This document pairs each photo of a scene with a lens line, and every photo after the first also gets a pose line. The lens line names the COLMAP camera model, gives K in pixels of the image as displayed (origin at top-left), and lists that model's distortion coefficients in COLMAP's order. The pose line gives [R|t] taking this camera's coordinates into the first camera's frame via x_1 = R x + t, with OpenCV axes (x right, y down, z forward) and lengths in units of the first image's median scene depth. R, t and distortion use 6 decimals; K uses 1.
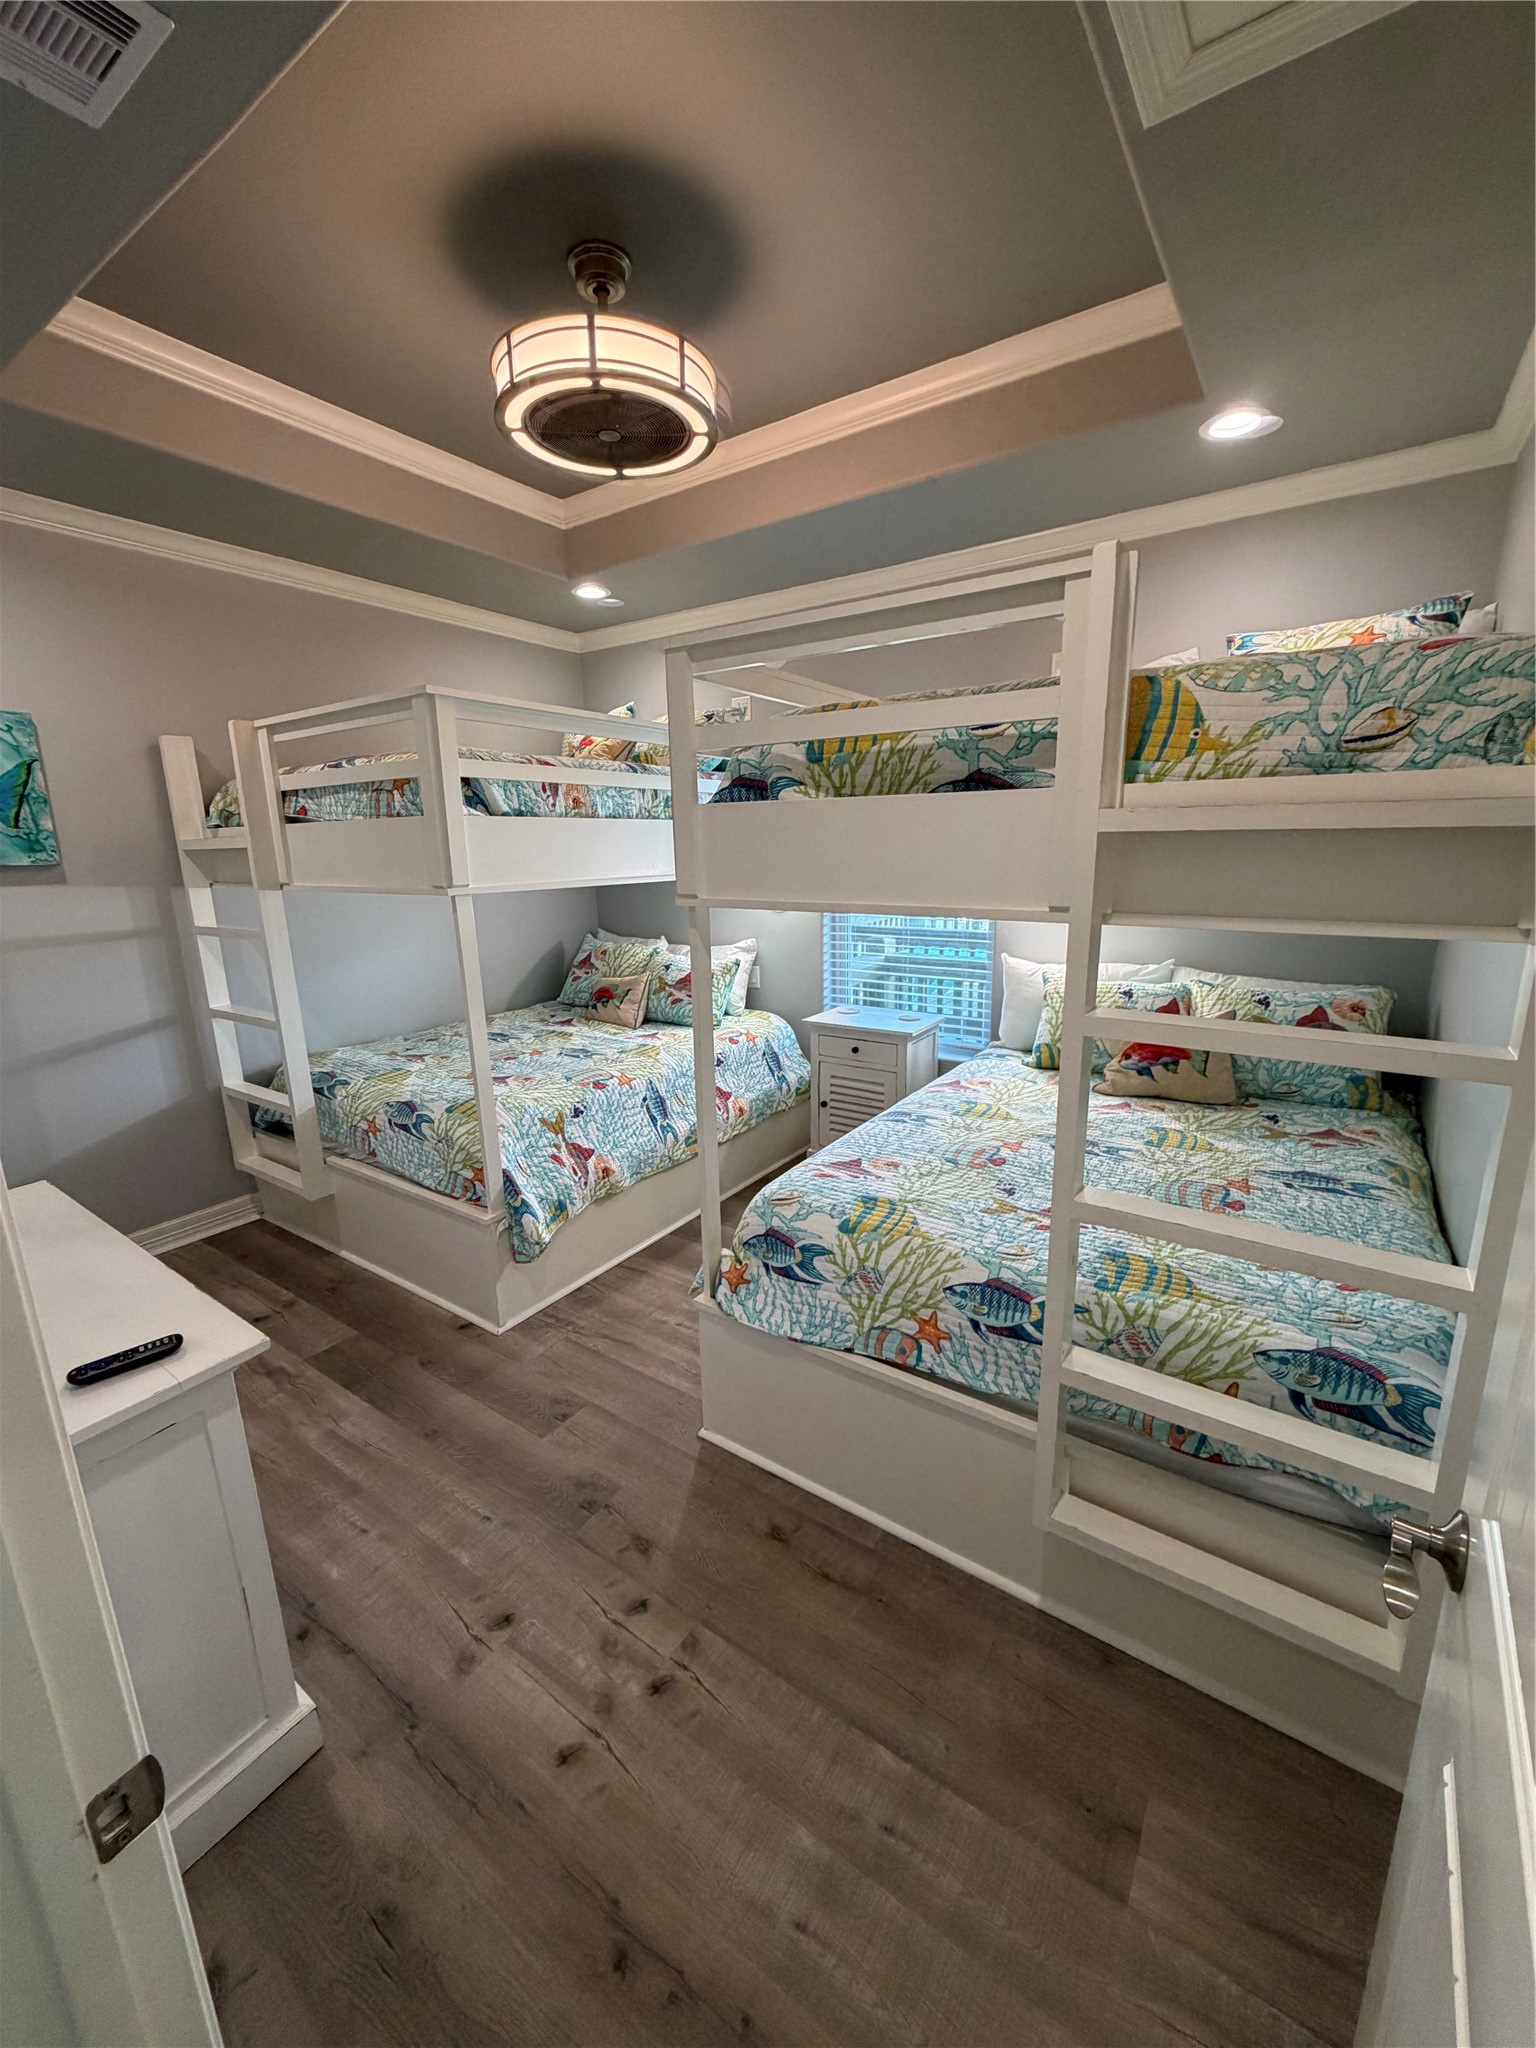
lens RADIAL K [[817.6, 0, 768.0], [0, 817.6, 1024.0], [0, 0, 1]] dist [0.008968, -0.005045]
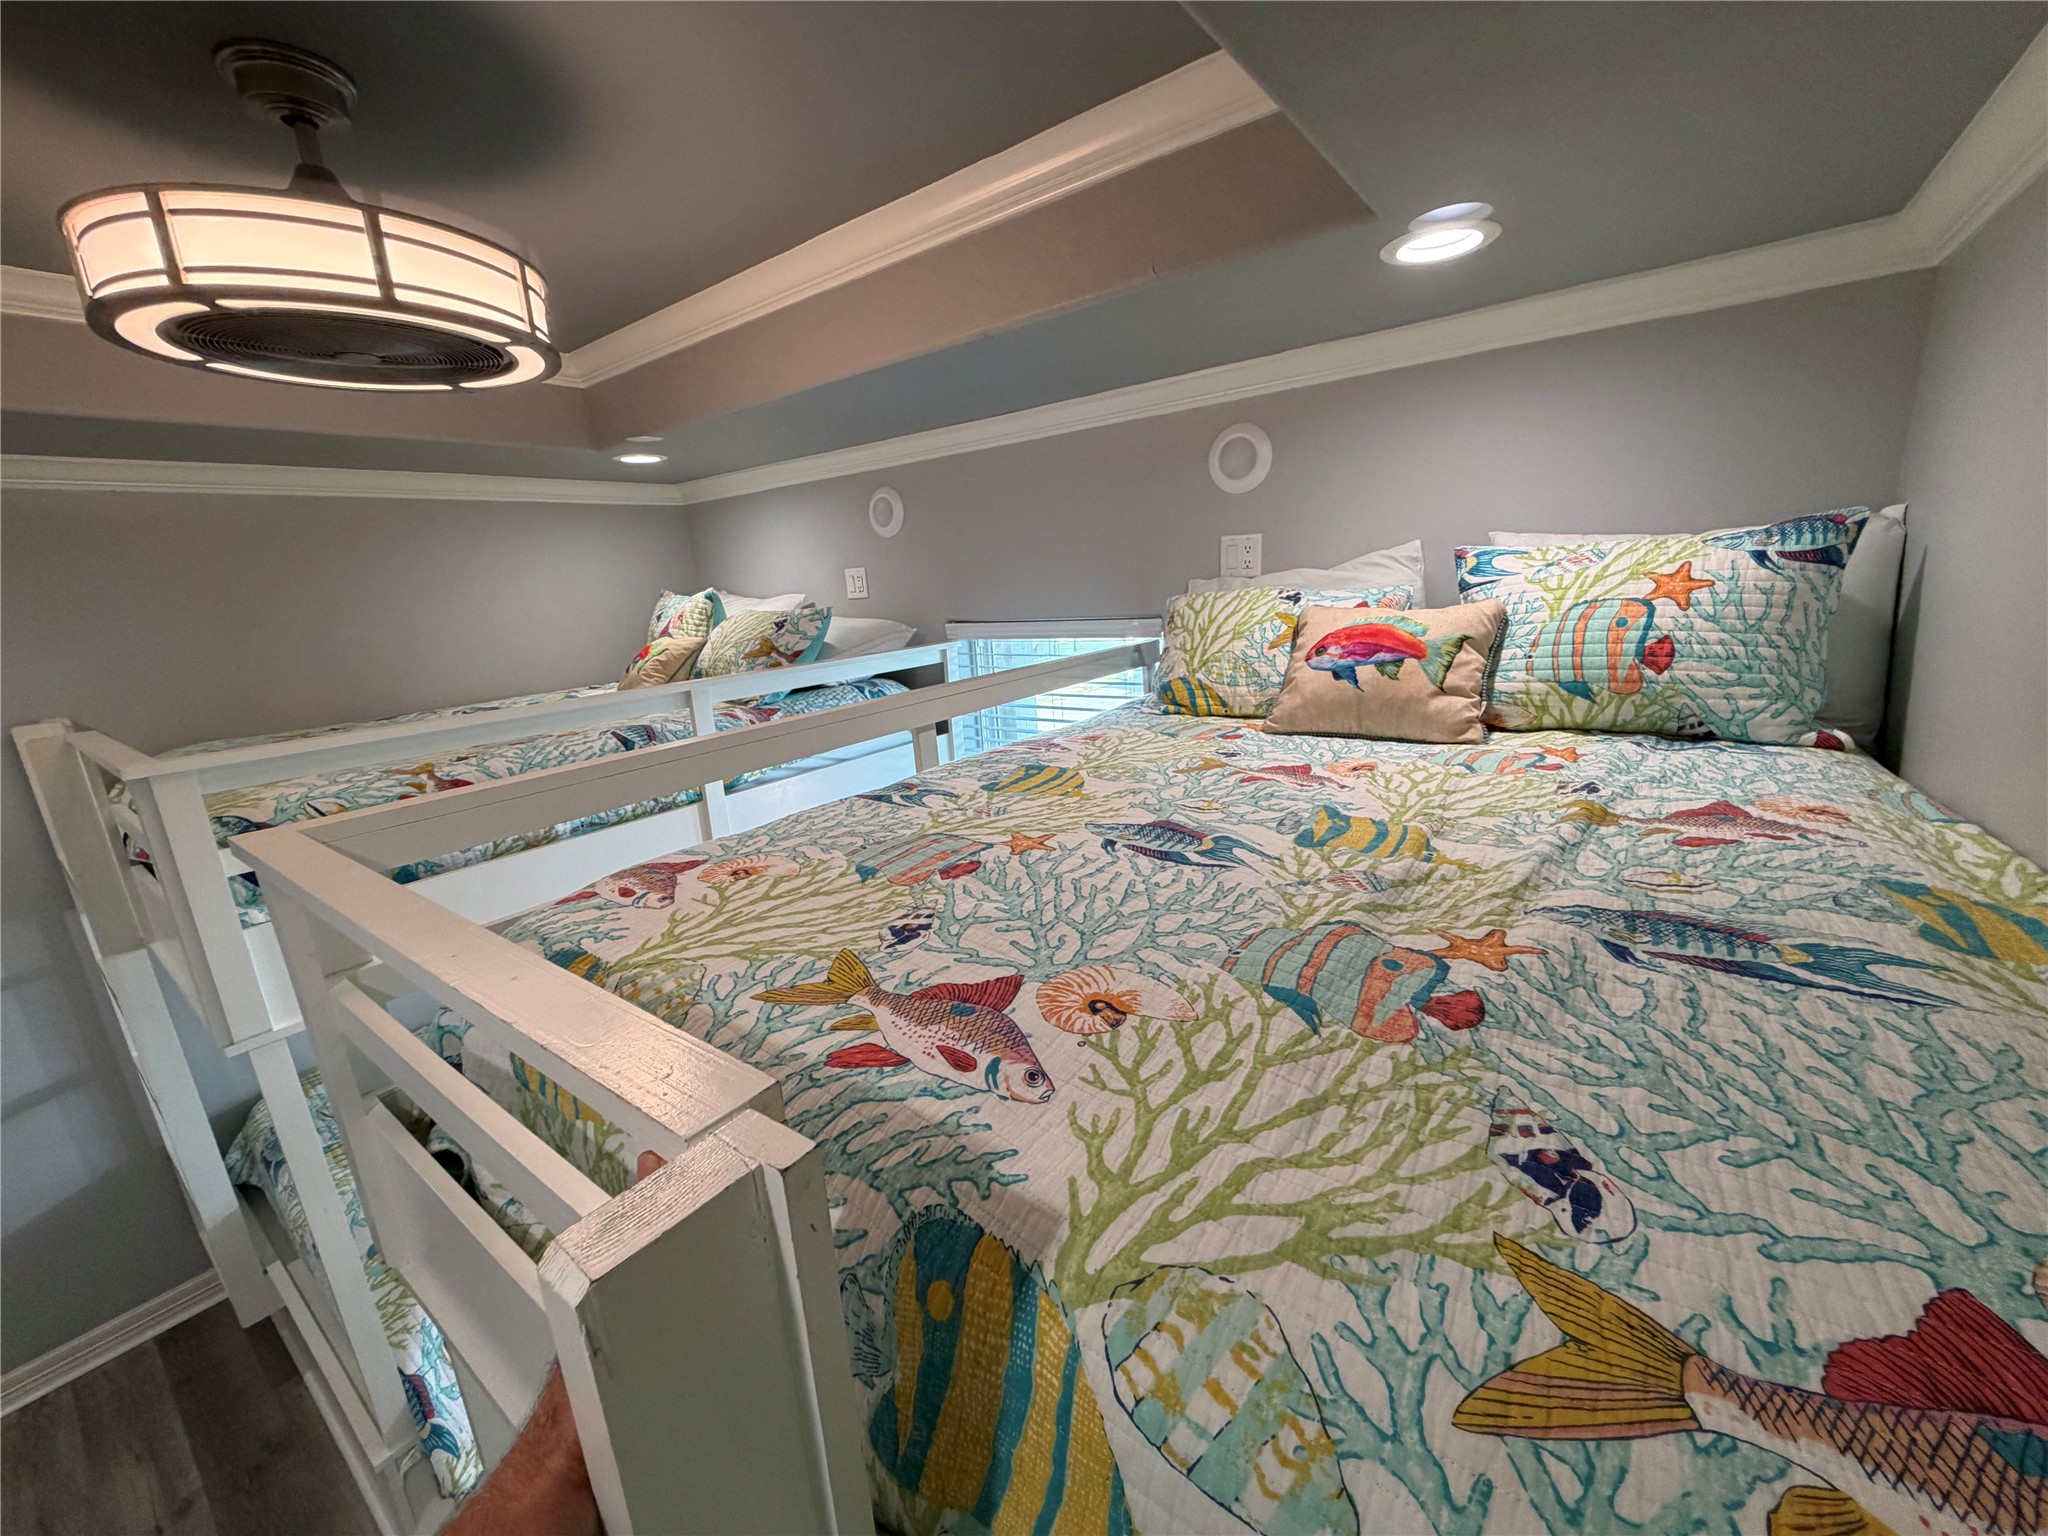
lens RADIAL K [[817.6, 0, 1024.0], [0, 817.6, 768.0], [0, 0, 1]] dist [0.008968, -0.005045]
pose [[0.997787, -0.037965, -0.054579, 0.287896], [0.038691, 0.999175, 0.012321, -0.369914], [0.054066, -0.014405, 0.998433, 0.385574]]
